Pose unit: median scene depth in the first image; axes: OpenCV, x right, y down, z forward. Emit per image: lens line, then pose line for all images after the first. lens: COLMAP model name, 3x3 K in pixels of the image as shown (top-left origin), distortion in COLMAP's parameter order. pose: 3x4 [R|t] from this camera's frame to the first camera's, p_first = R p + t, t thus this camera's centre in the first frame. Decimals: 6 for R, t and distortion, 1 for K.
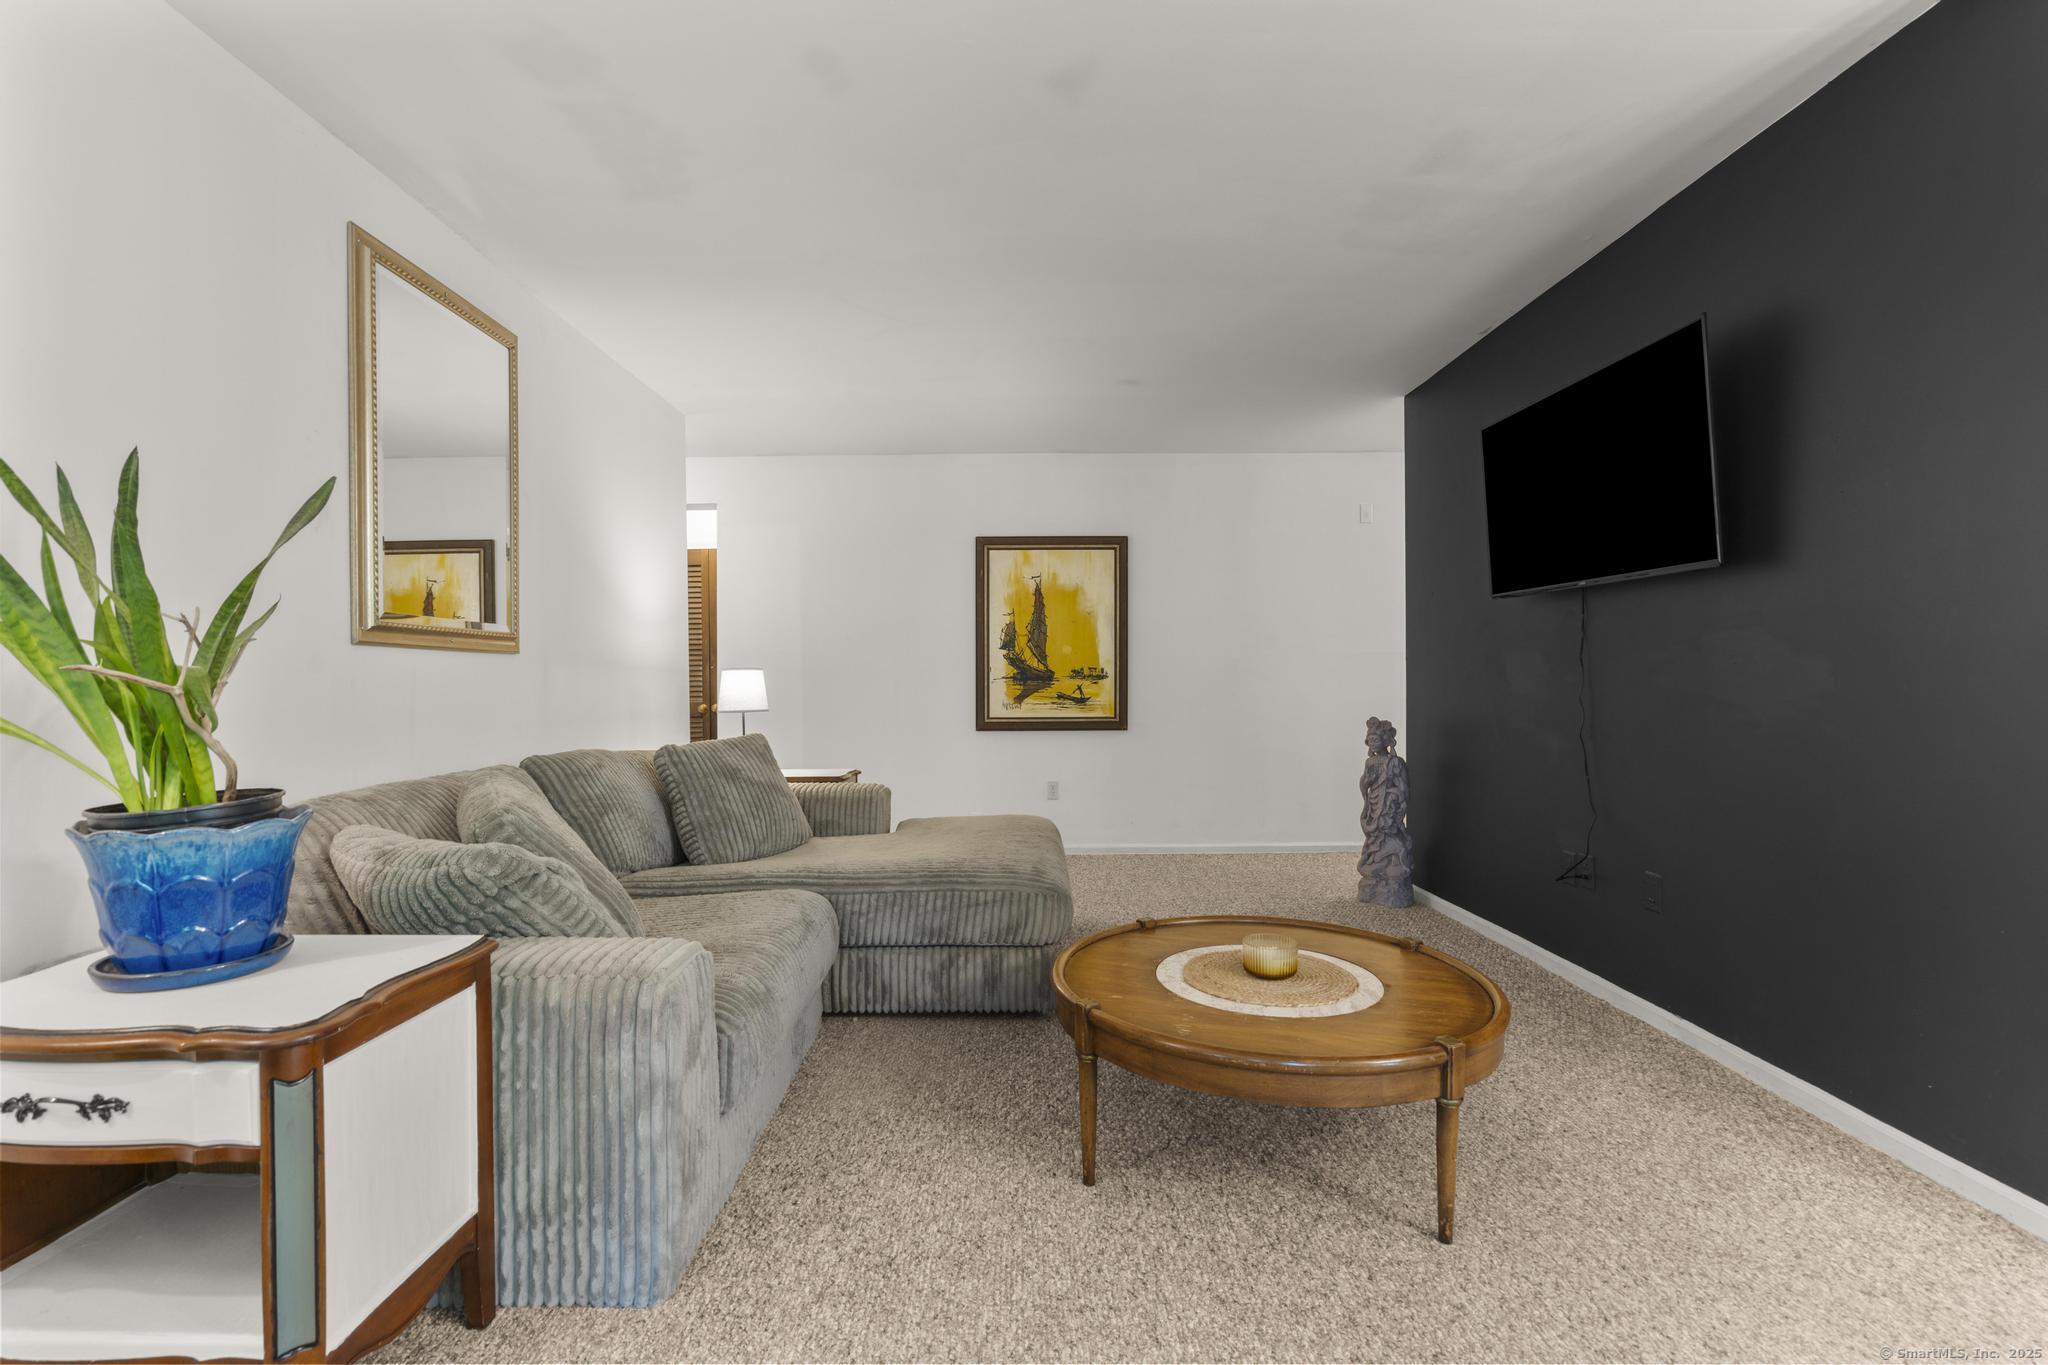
lens RADIAL K [[916.2, 0, 1019.0], [0, 916.2, 684.4], [0, 0, 1]] dist [-0.007712, 0.003788]
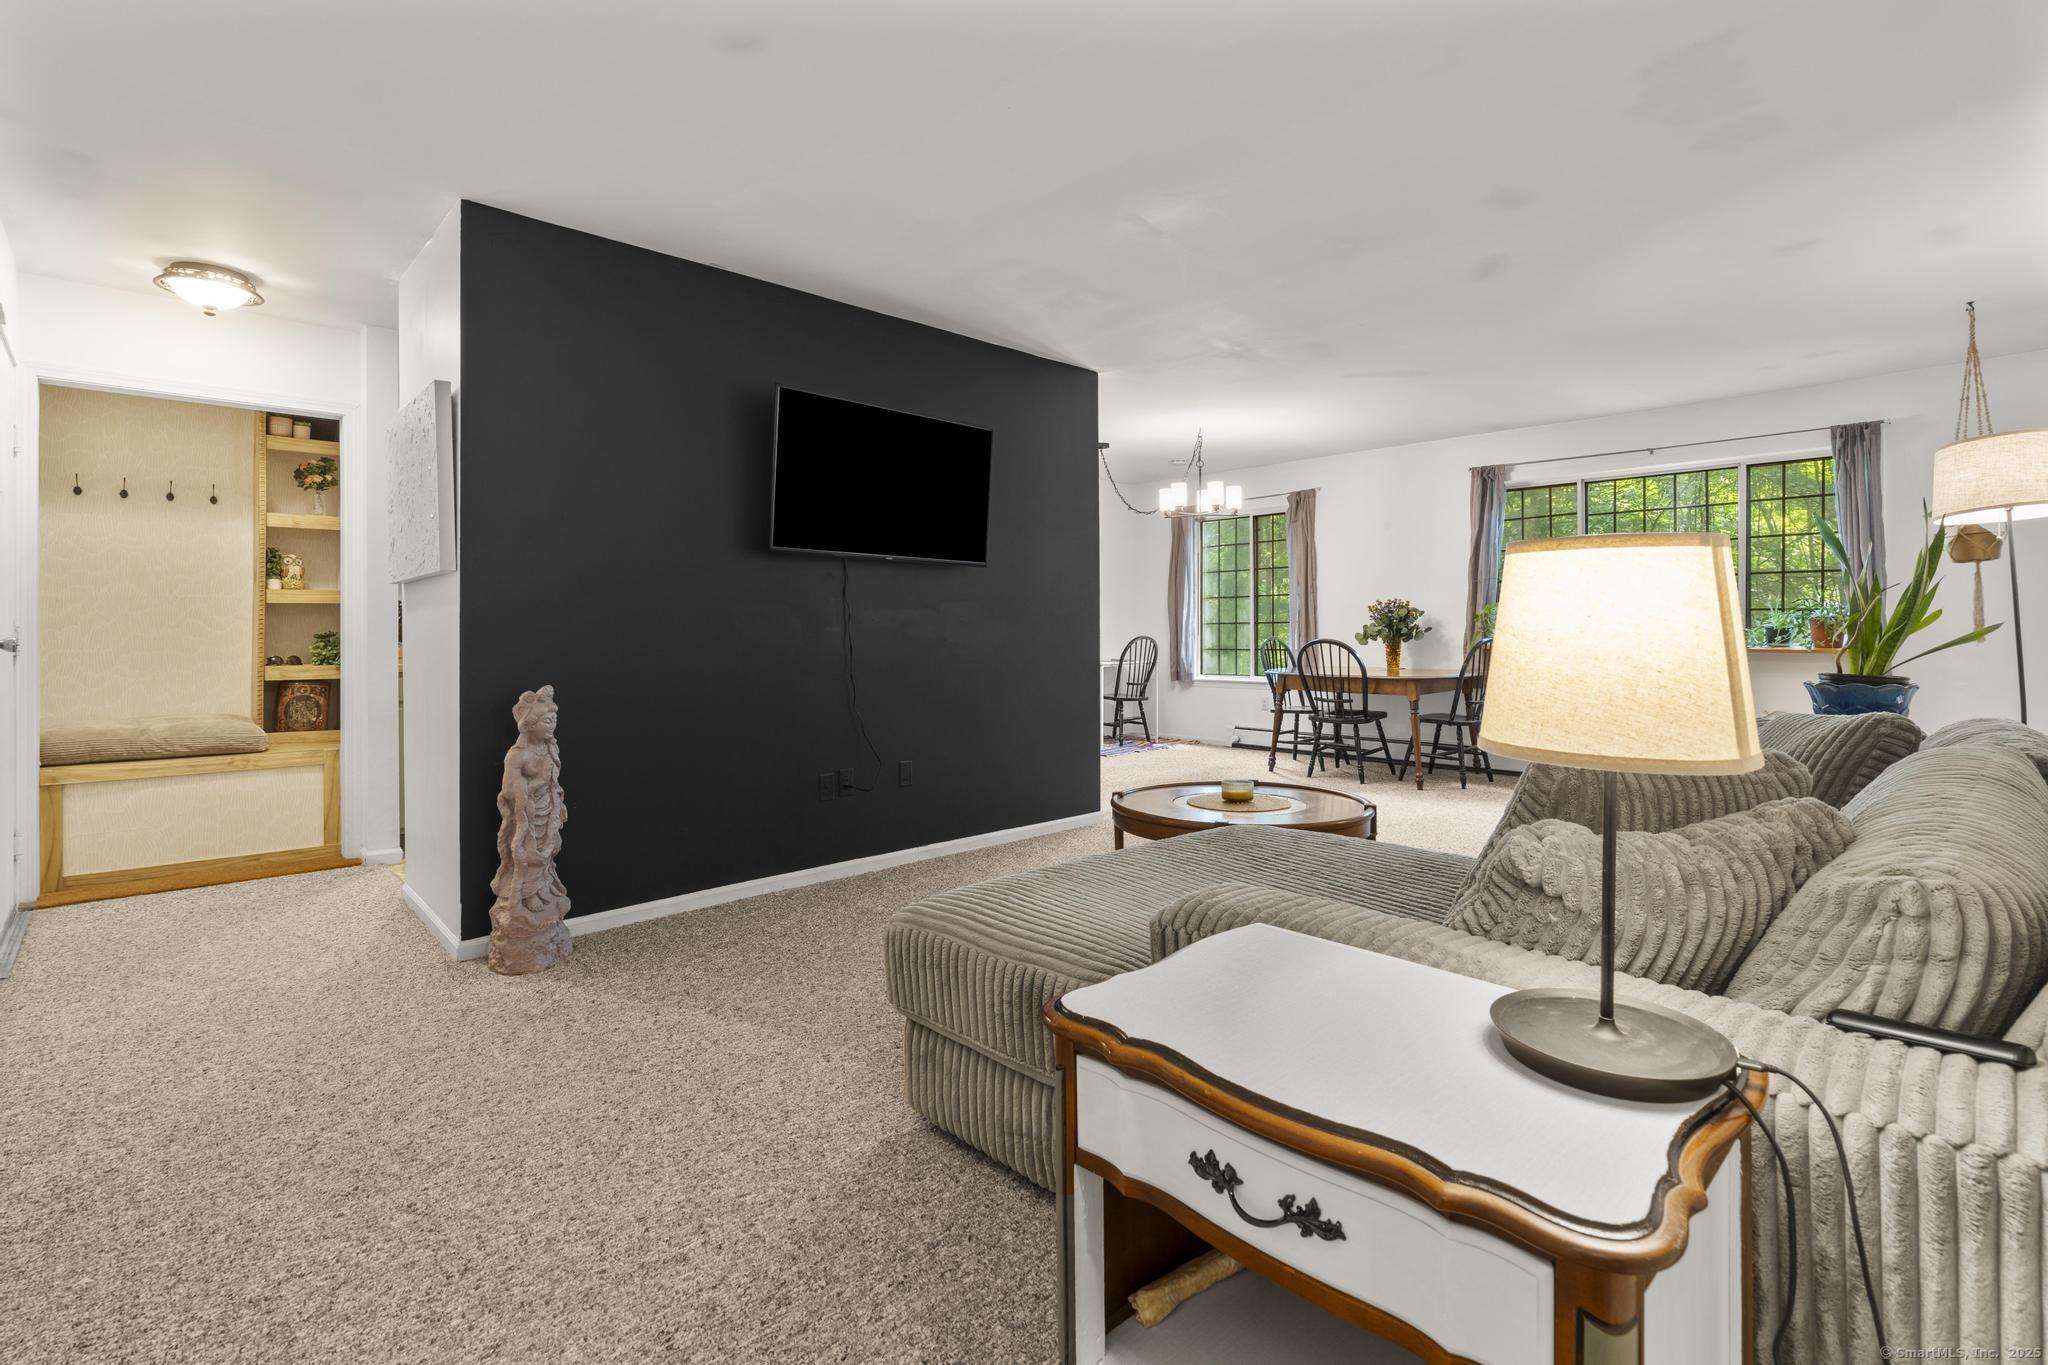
lens RADIAL K [[942.2, 0, 1028.1], [0, 942.2, 633.3], [0, 0, 1]] dist [-0.015420, 0.007633]
pose [[-0.692475, 0.010064, 0.721372, -0.685678], [0.012192, 0.999923, -0.002246, 0.007735], [-0.721339, 0.007240, -0.692544, 2.426843]]
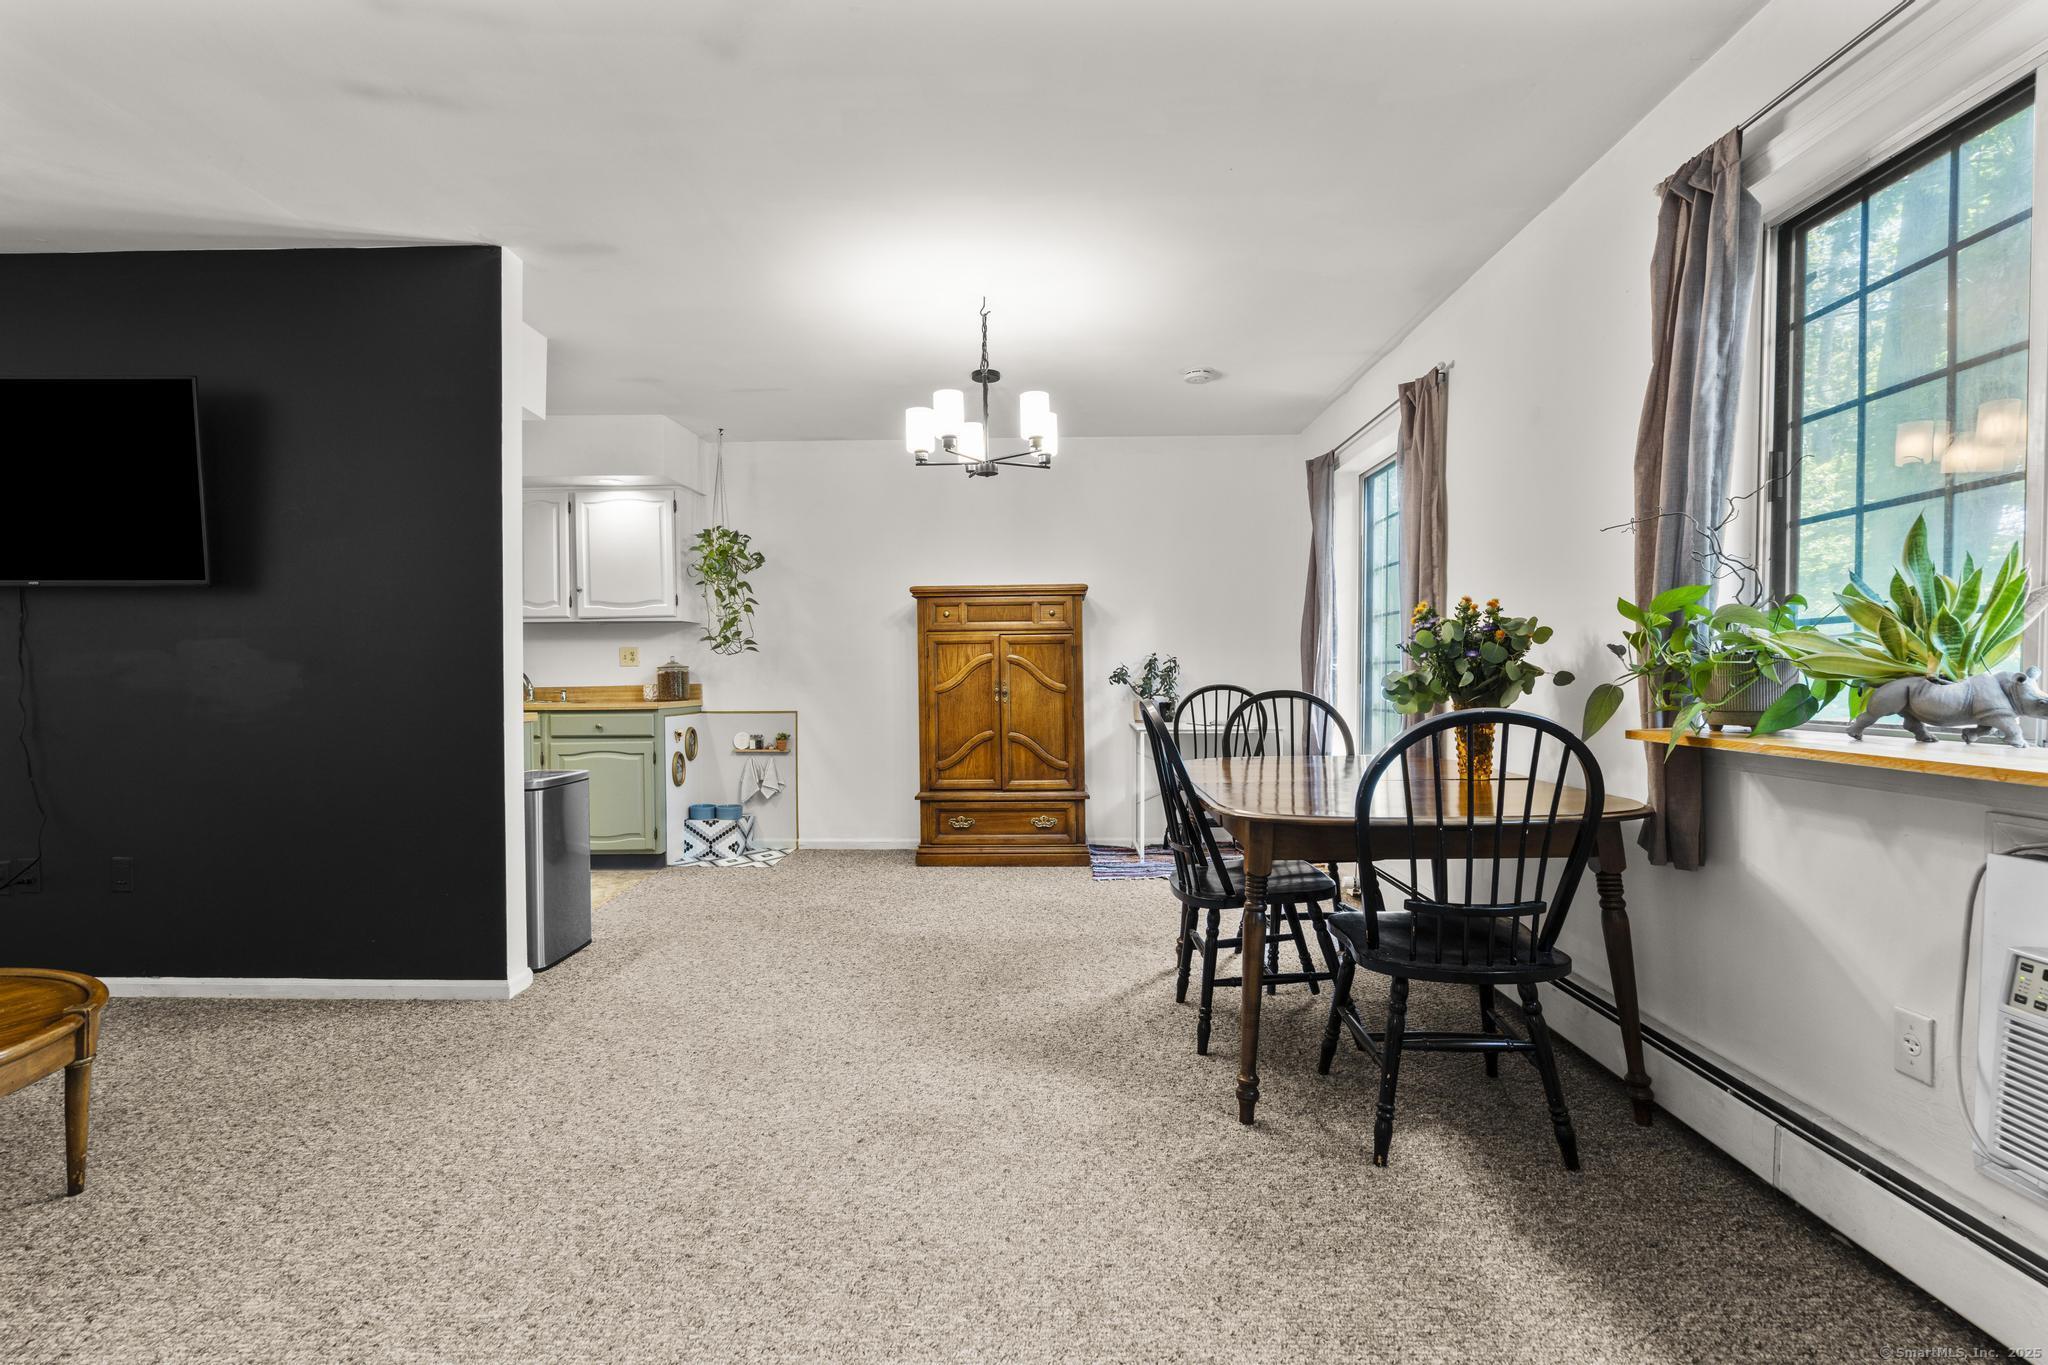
lens RADIAL K [[916.2, 0, 1019.0], [0, 916.2, 684.4], [0, 0, 1]] dist [-0.007712, 0.003788]
pose [[0.025202, -0.004631, 0.999672, -0.467177], [0.006705, 0.999968, 0.004463, 0.002723], [-0.999660, 0.006590, 0.025232, -0.126450]]
